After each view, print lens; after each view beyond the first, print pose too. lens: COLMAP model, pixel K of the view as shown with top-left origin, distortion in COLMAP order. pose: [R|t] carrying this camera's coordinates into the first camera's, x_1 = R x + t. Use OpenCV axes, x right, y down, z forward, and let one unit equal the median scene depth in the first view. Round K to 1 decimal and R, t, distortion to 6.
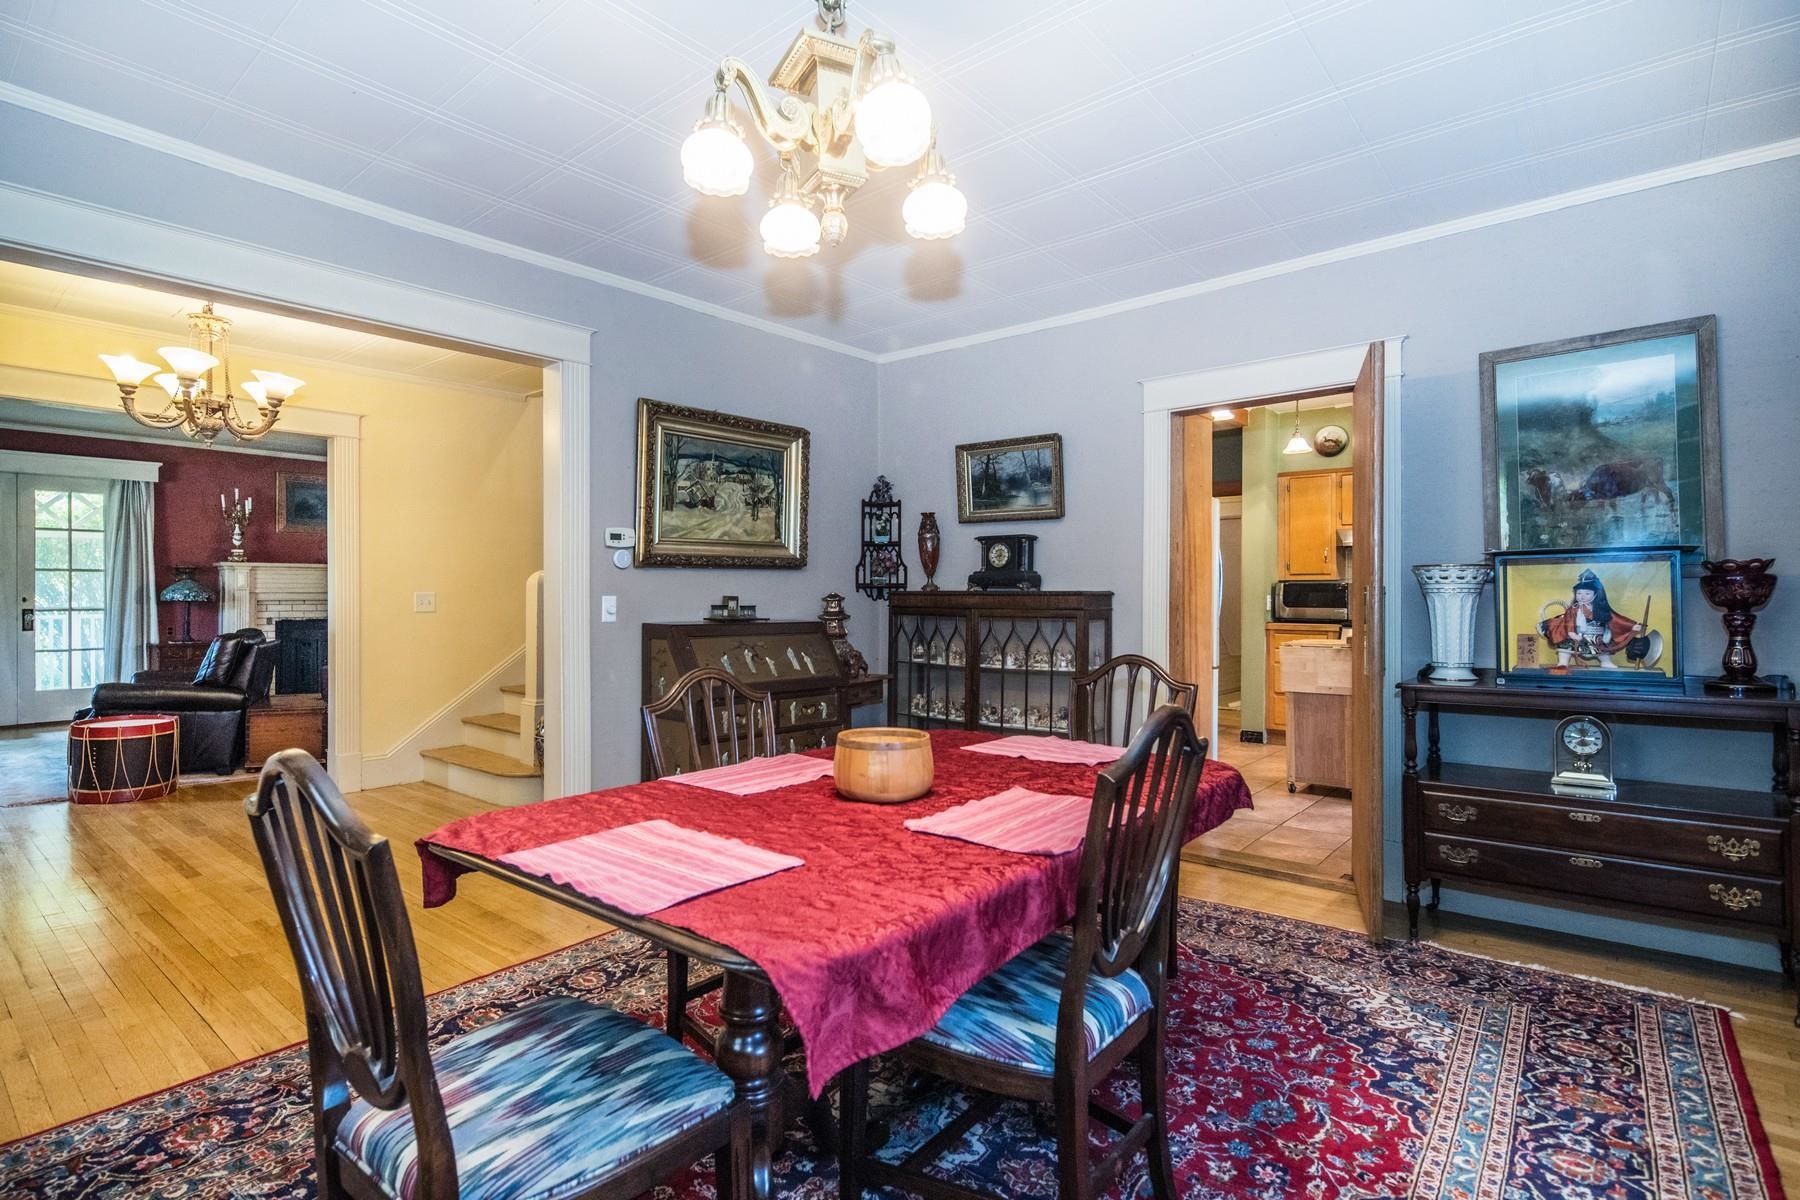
lens RADIAL K [[890.6, 0, 900.0], [0, 890.6, 600.0], [0, 0, 1]] dist [-0.000827, 0.000270]
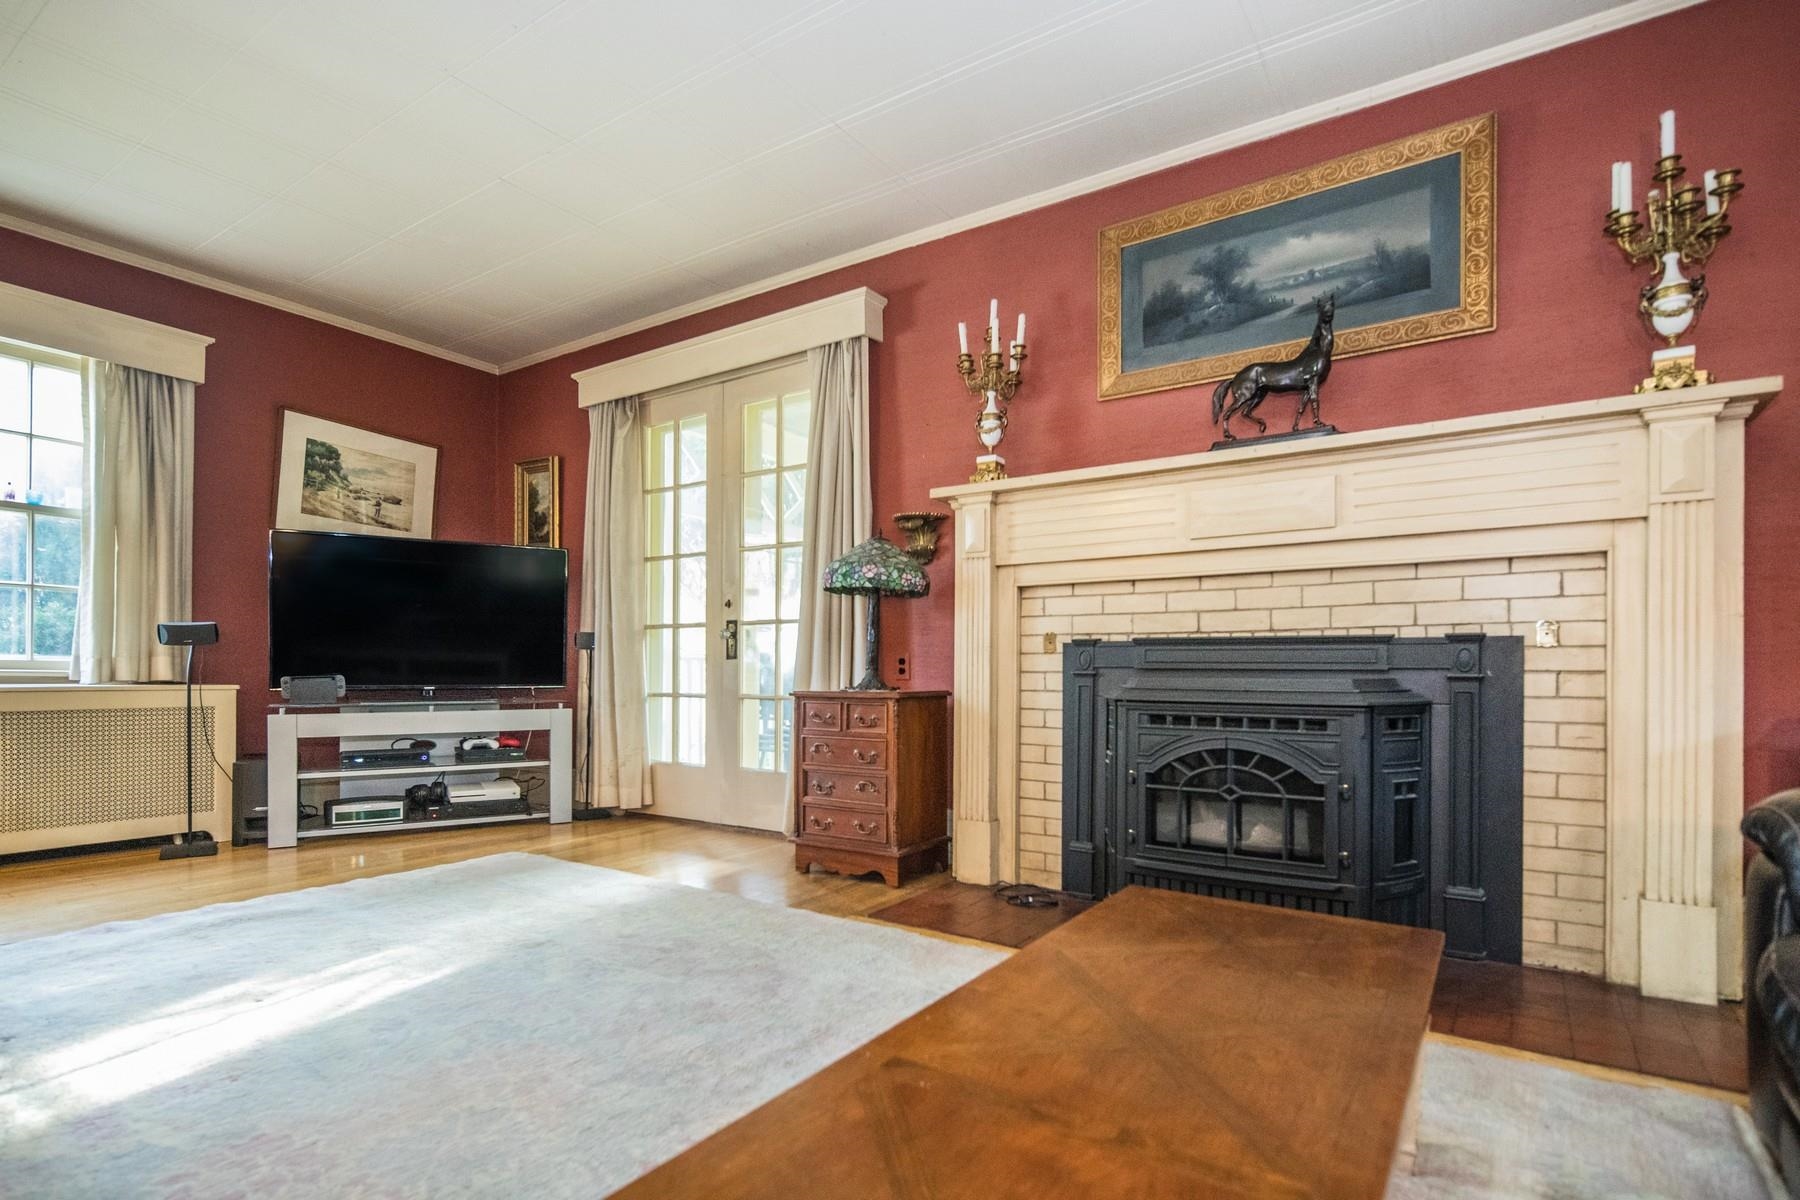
lens RADIAL K [[871.1, 0, 909.1], [0, 871.1, 674.6], [0, 0, 1]] dist [0.000287, 0.000626]
pose [[0.114639, 0.000939, -0.993407, -0.369903], [-0.010292, 0.999947, -0.000243, 0.037226], [0.993354, 0.010252, 0.114642, 0.911601]]
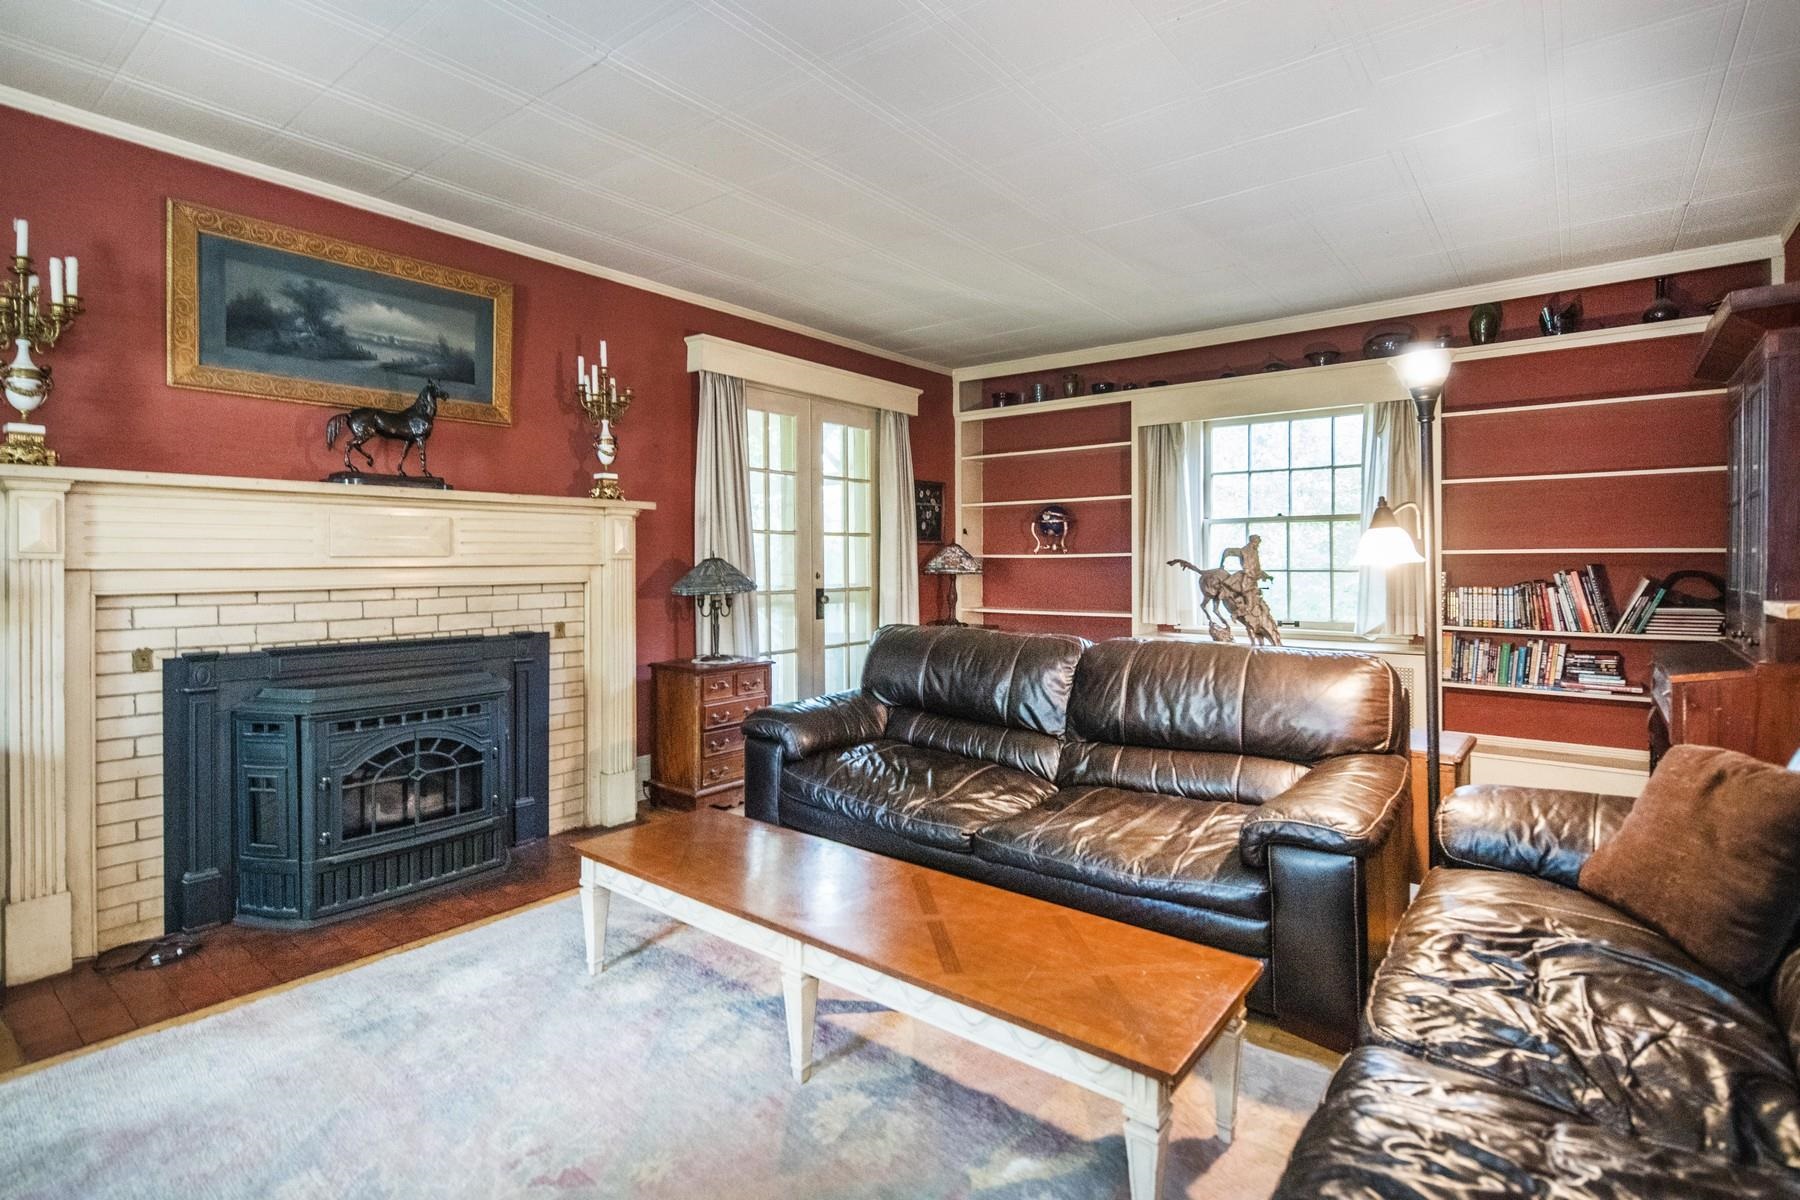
lens RADIAL K [[890.3, 0, 896.9], [0, 890.3, 568.7], [0, 0, 1]] dist [-0.000242, -0.000644]
pose [[0.999030, -0.004196, 0.043839, -0.461247], [0.004115, 0.999990, 0.001939, -0.008090], [-0.043846, -0.001757, 0.999037, 0.682413]]
